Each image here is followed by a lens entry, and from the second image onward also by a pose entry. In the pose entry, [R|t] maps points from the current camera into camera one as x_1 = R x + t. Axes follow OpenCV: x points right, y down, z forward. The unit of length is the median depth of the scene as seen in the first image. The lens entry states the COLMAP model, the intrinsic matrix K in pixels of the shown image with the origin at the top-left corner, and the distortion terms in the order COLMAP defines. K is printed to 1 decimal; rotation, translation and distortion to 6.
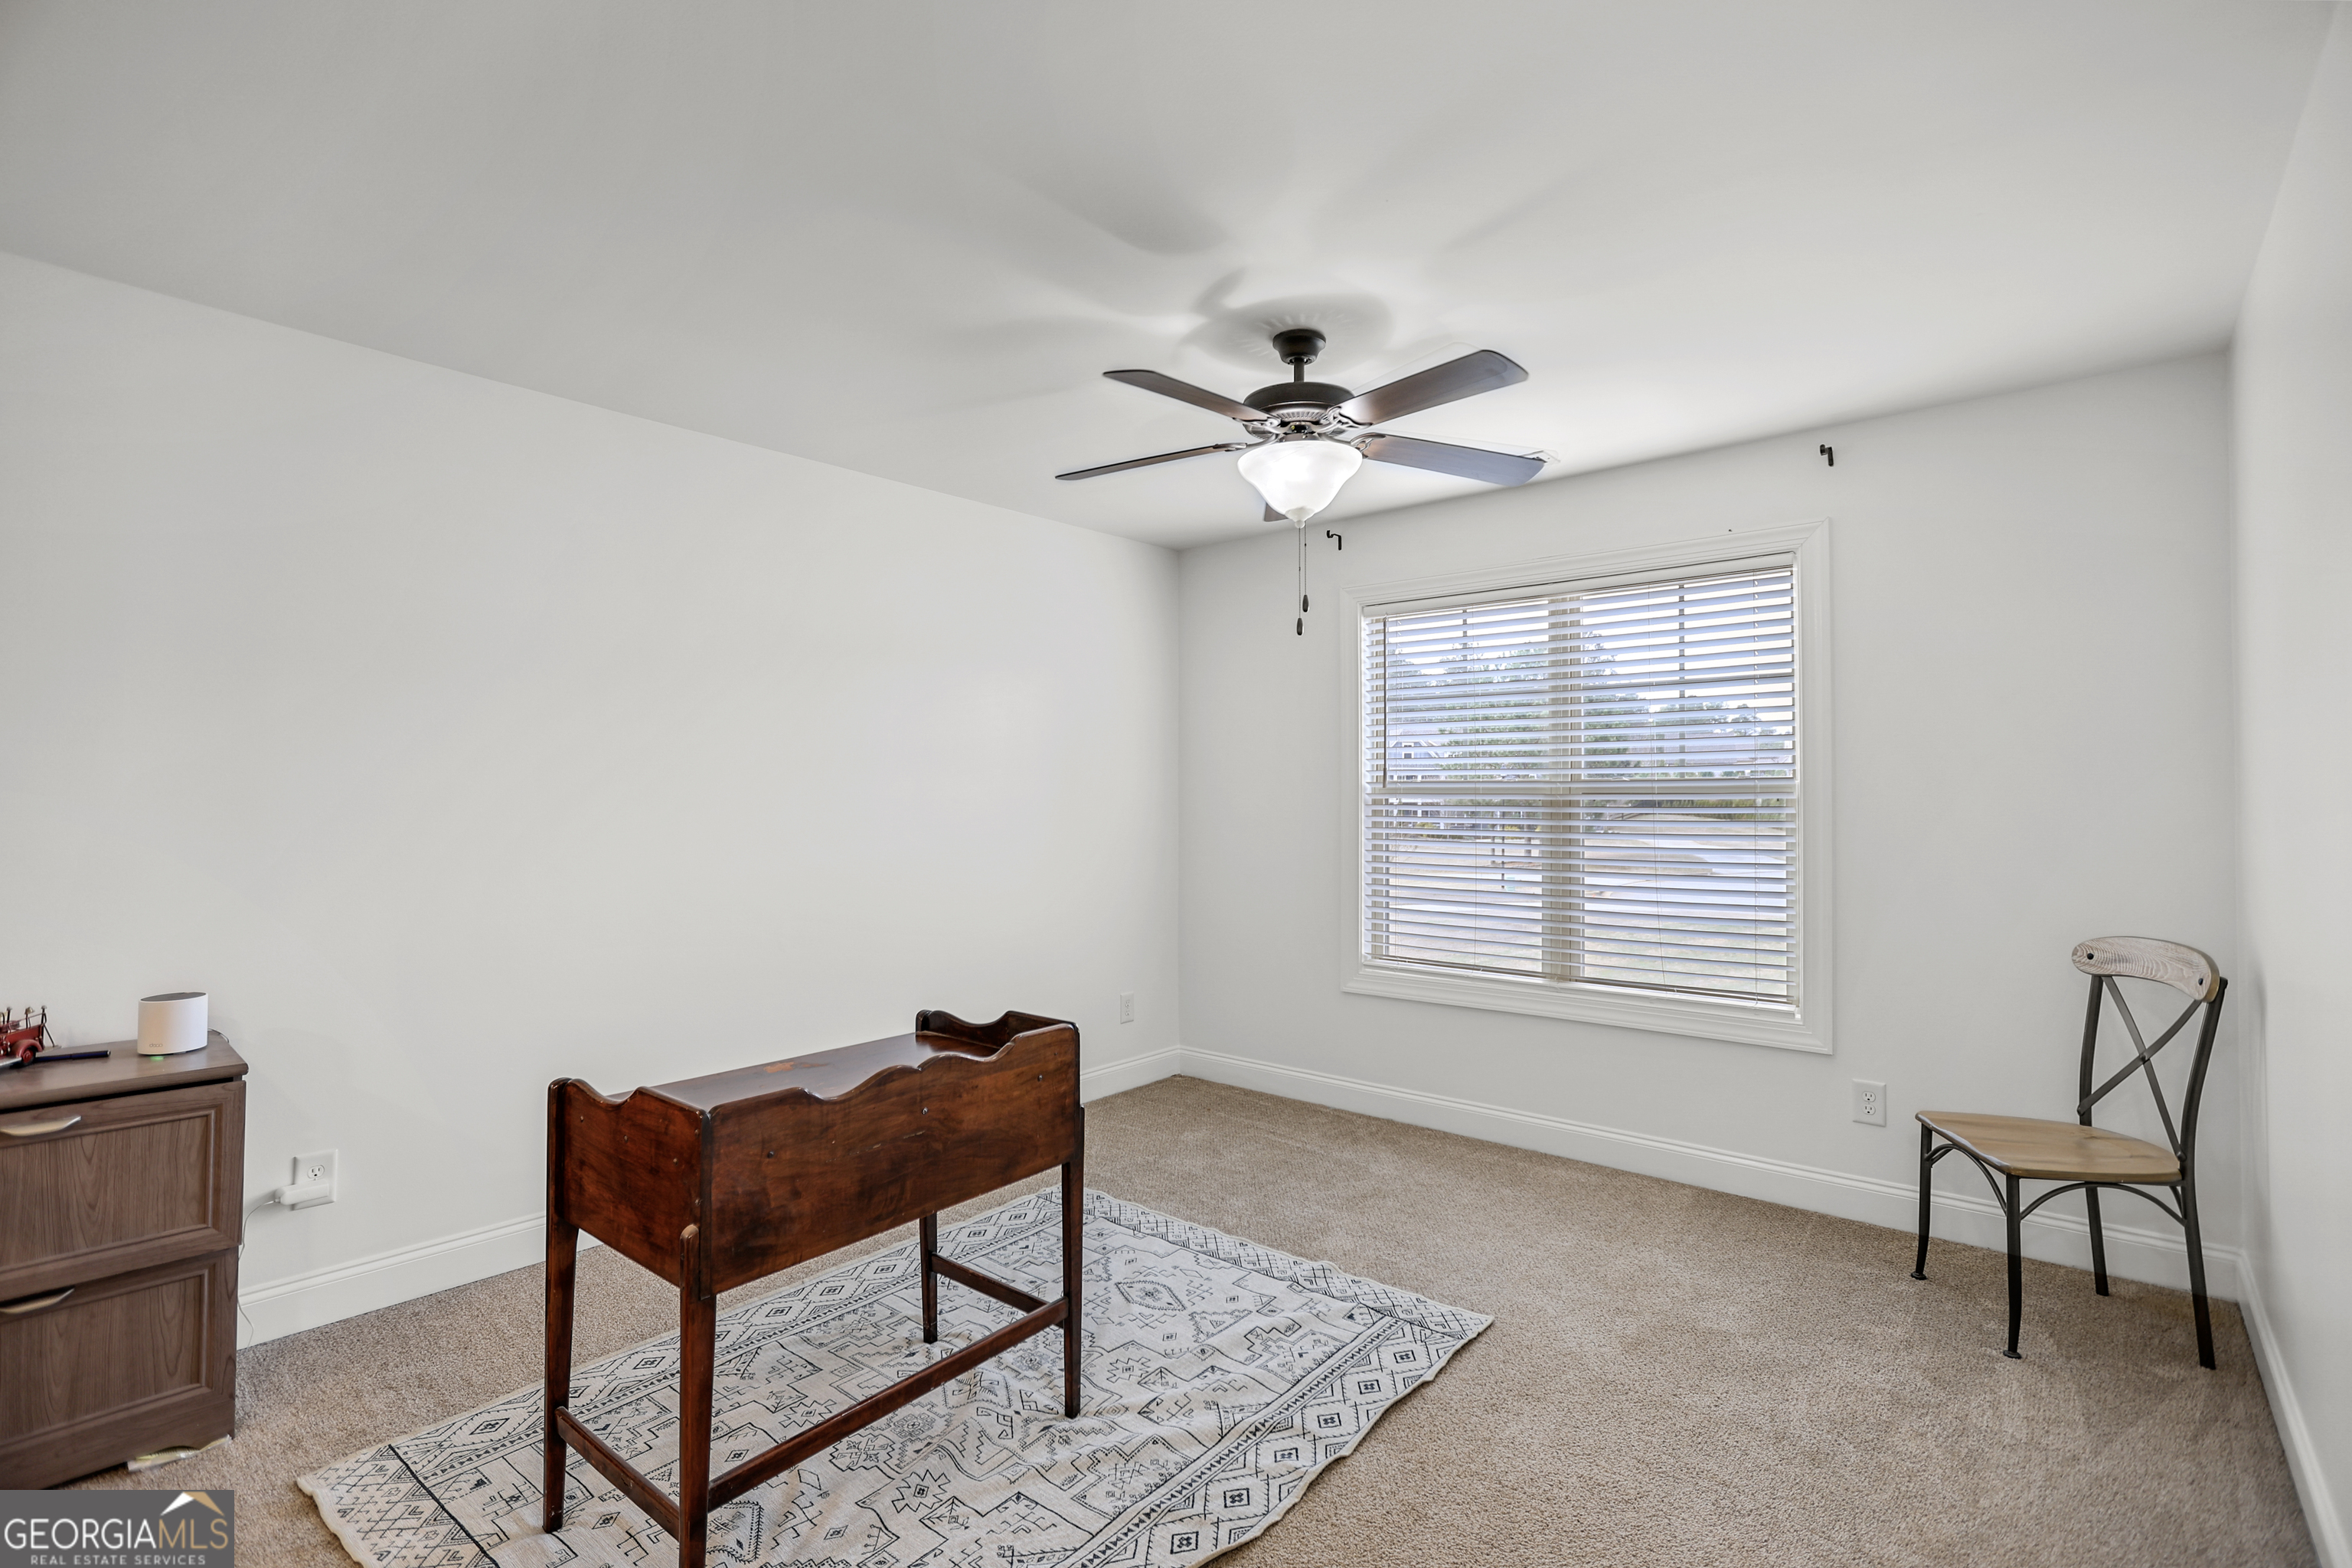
lens RADIAL K [[1078.3, 0, 1163.7], [0, 1078.3, 785.8], [0, 0, 1]] dist [0.000187, 0.001411]
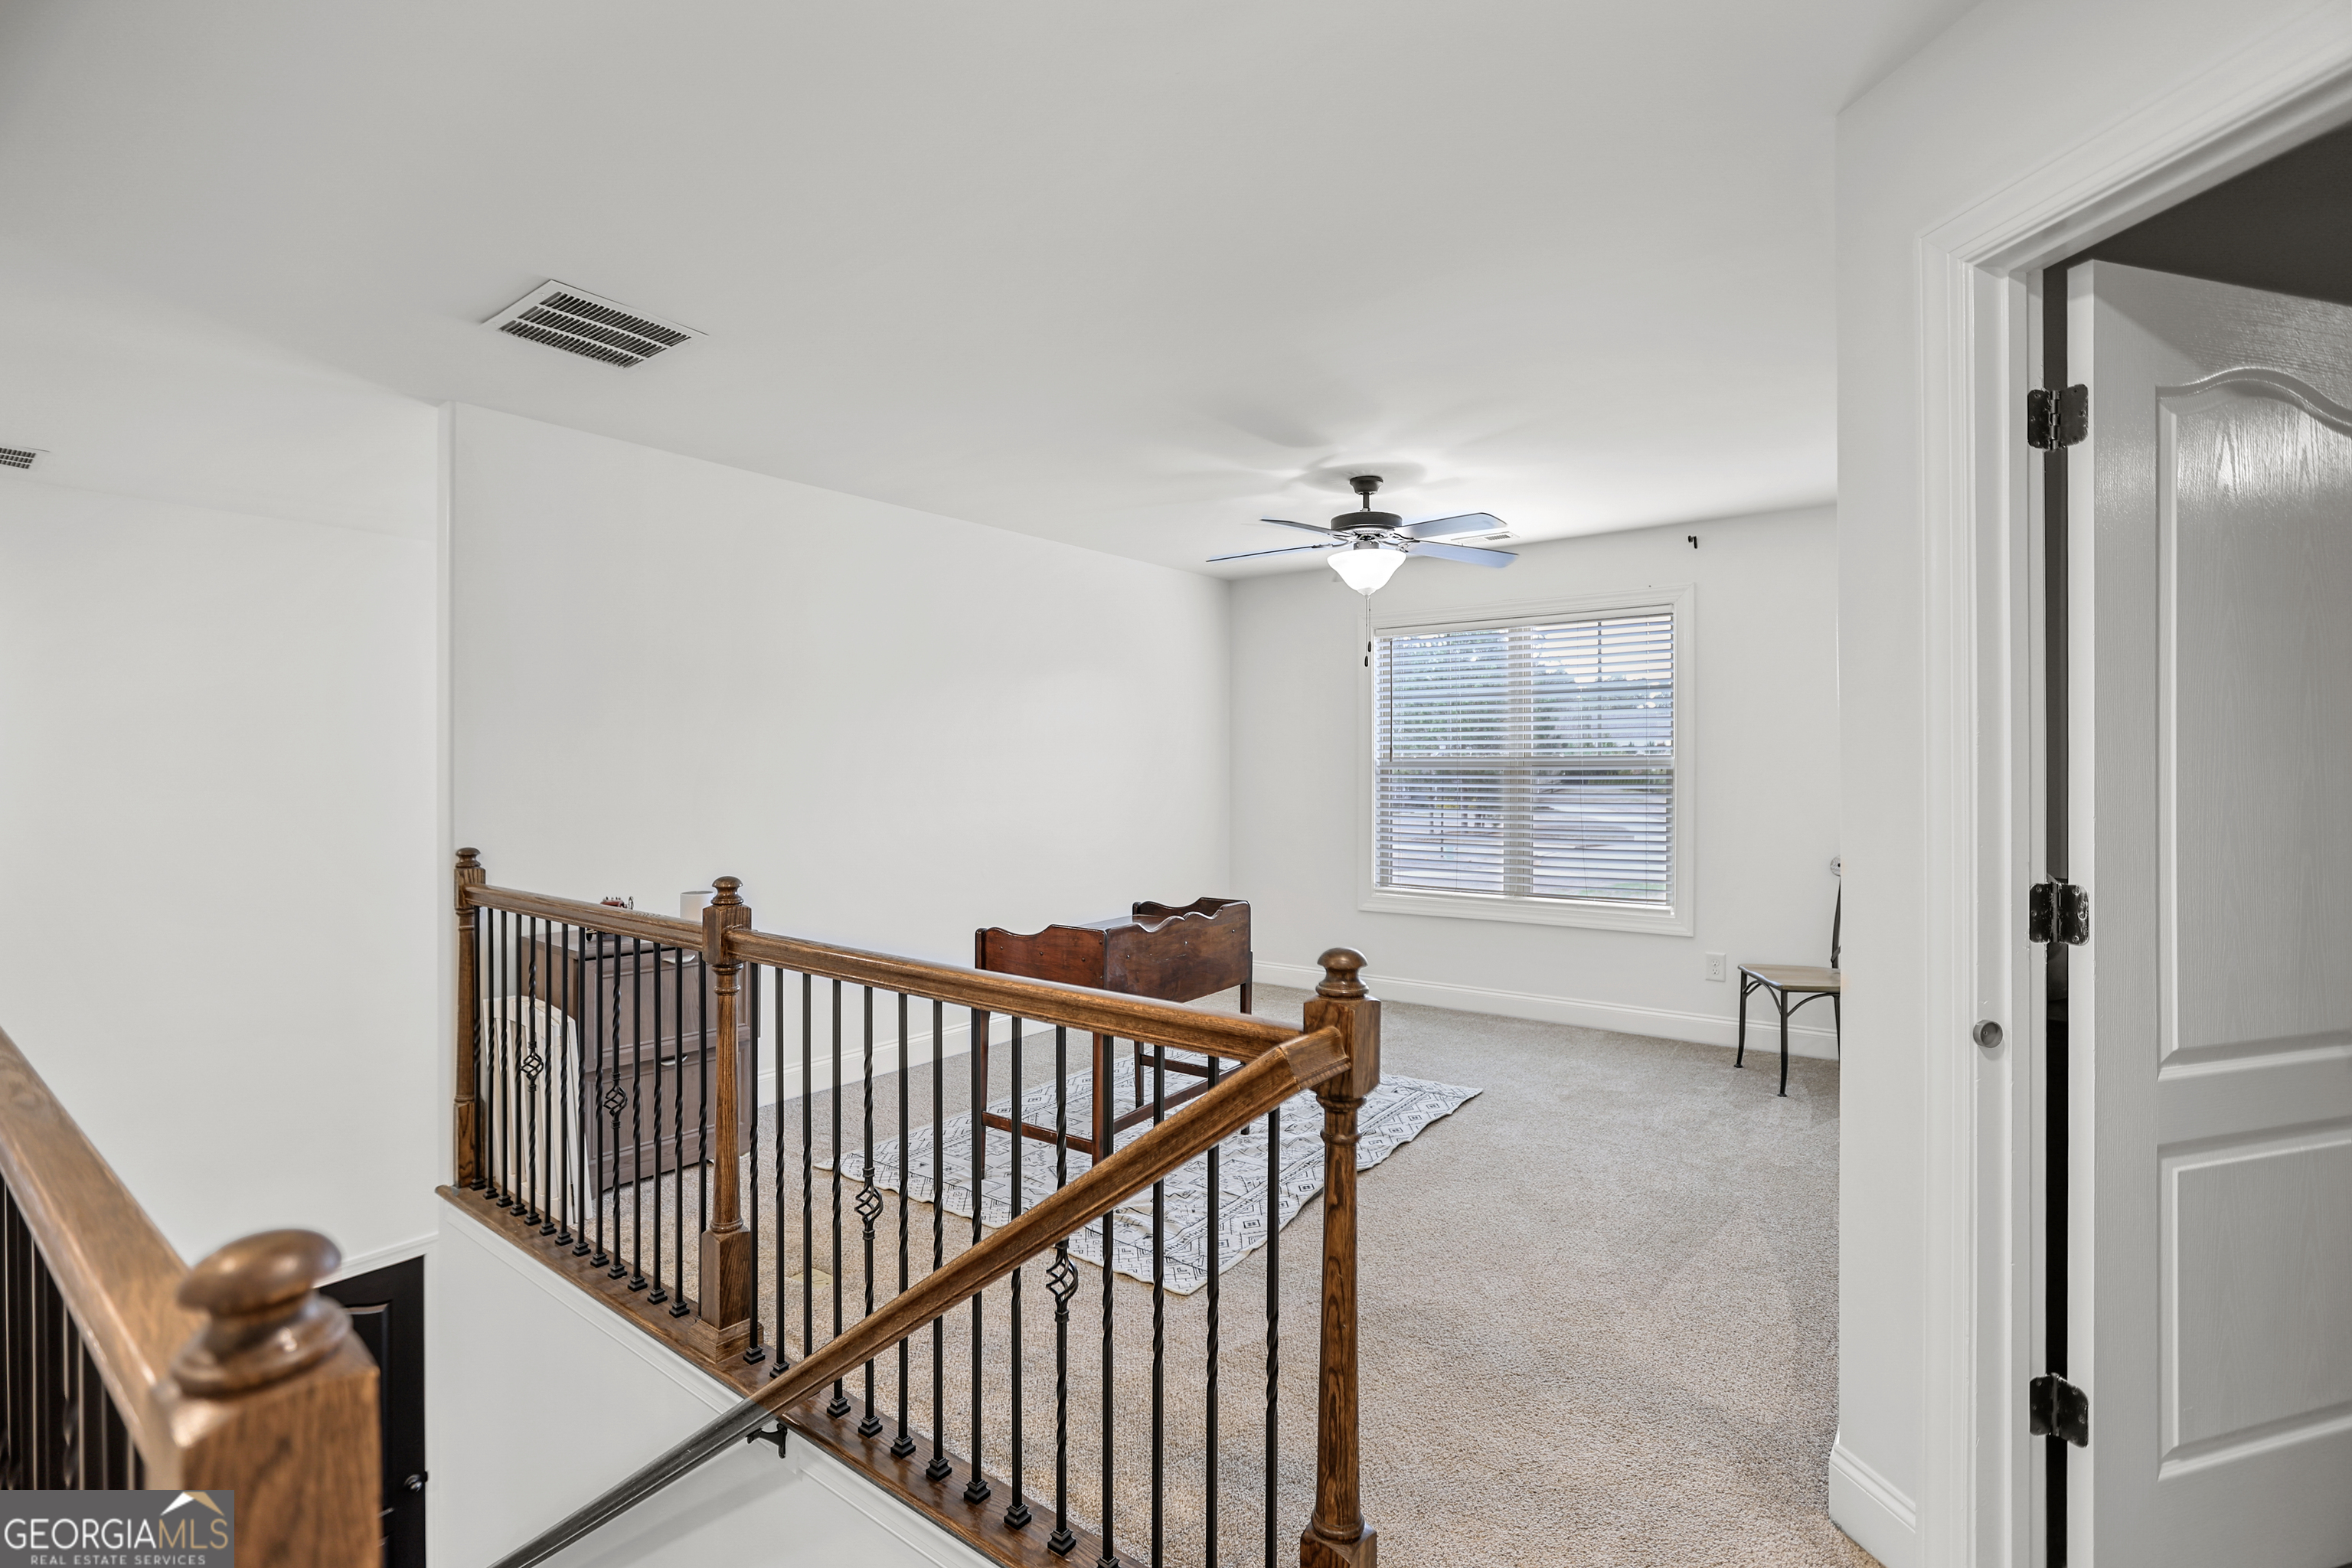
lens RADIAL K [[1078.3, 0, 1186.6], [0, 1078.3, 777.3], [0, 0, 1]] dist [0.000187, 0.001411]
pose [[0.997118, -0.001851, 0.075839, -0.262796], [0.000580, 0.999859, 0.016776, -0.003470], [-0.075860, -0.016684, 0.996979, -0.580911]]
